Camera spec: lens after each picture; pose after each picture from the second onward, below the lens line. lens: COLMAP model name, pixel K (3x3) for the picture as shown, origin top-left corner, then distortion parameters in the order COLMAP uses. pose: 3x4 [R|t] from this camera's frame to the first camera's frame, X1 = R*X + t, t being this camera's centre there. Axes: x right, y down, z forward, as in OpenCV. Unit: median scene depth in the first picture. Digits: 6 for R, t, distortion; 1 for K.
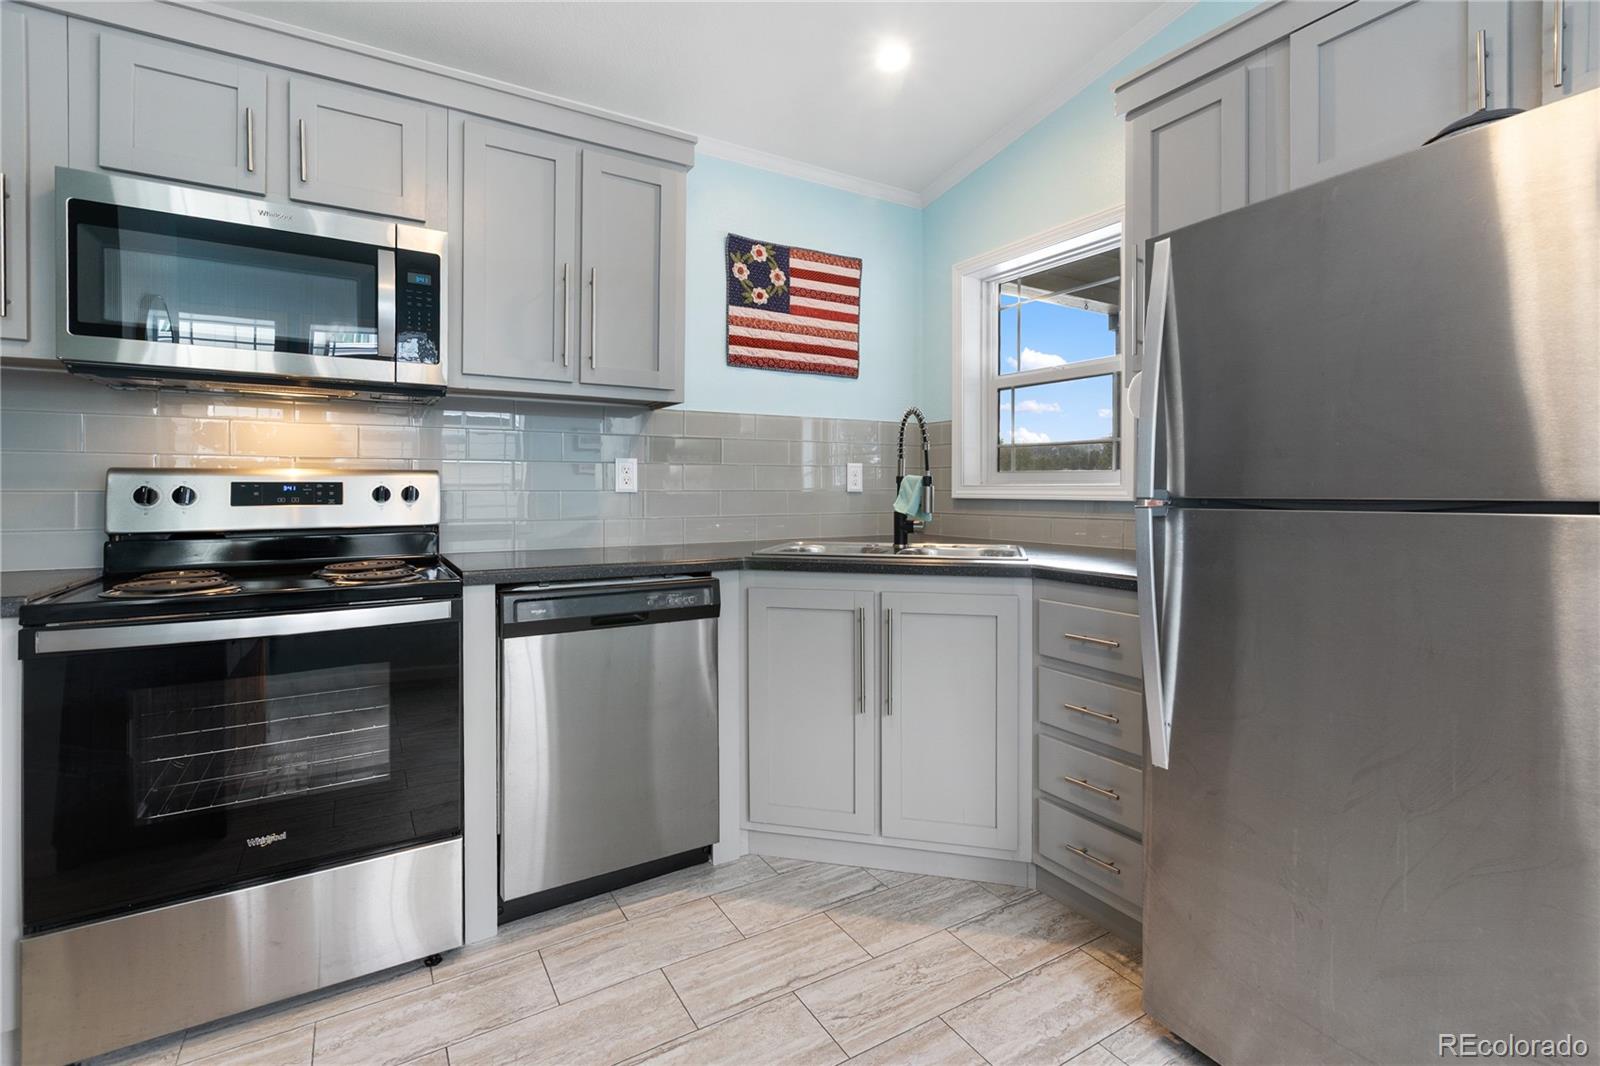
lens RADIAL K [[733.0, 0, 803.3], [0, 733.0, 489.8], [0, 0, 1]] dist [0.021549, -0.001514]
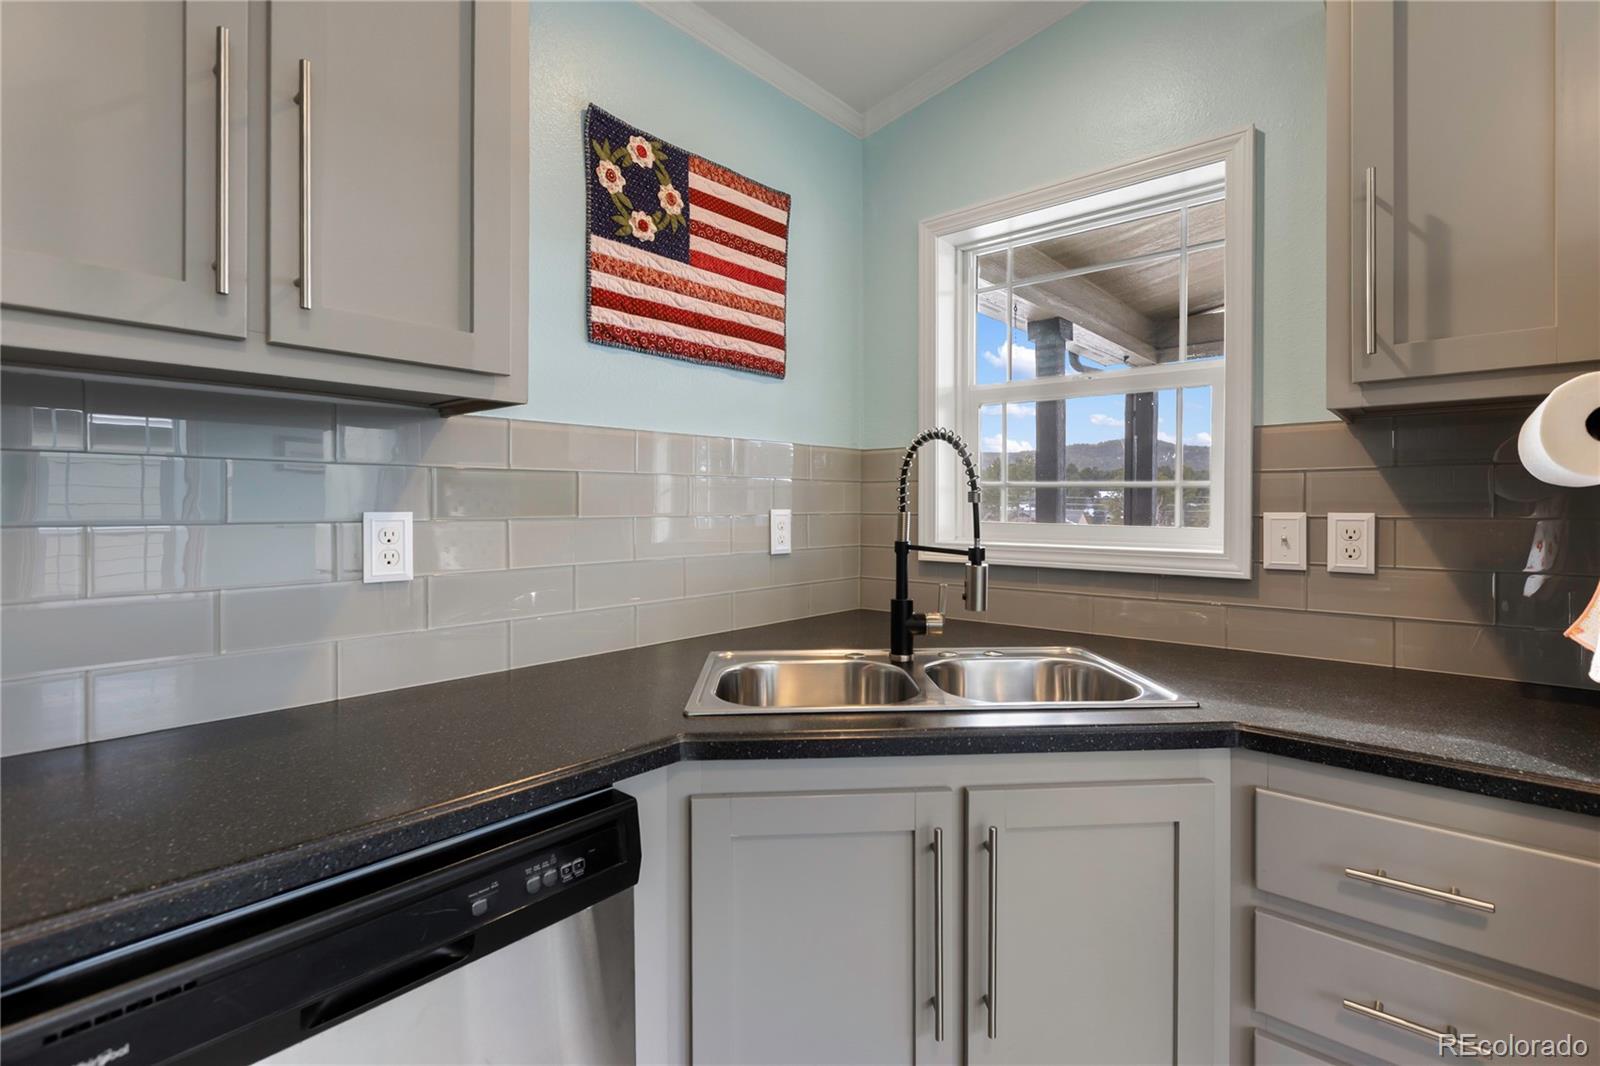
lens RADIAL K [[733.0, 0, 811.3], [0, 733.0, 507.0], [0, 0, 1]] dist [0.021549, -0.001514]
pose [[0.949783, -0.003136, 0.312893, -0.114956], [0.001816, 0.999988, 0.004510, -0.044169], [-0.312904, -0.003716, 0.949778, 0.402689]]
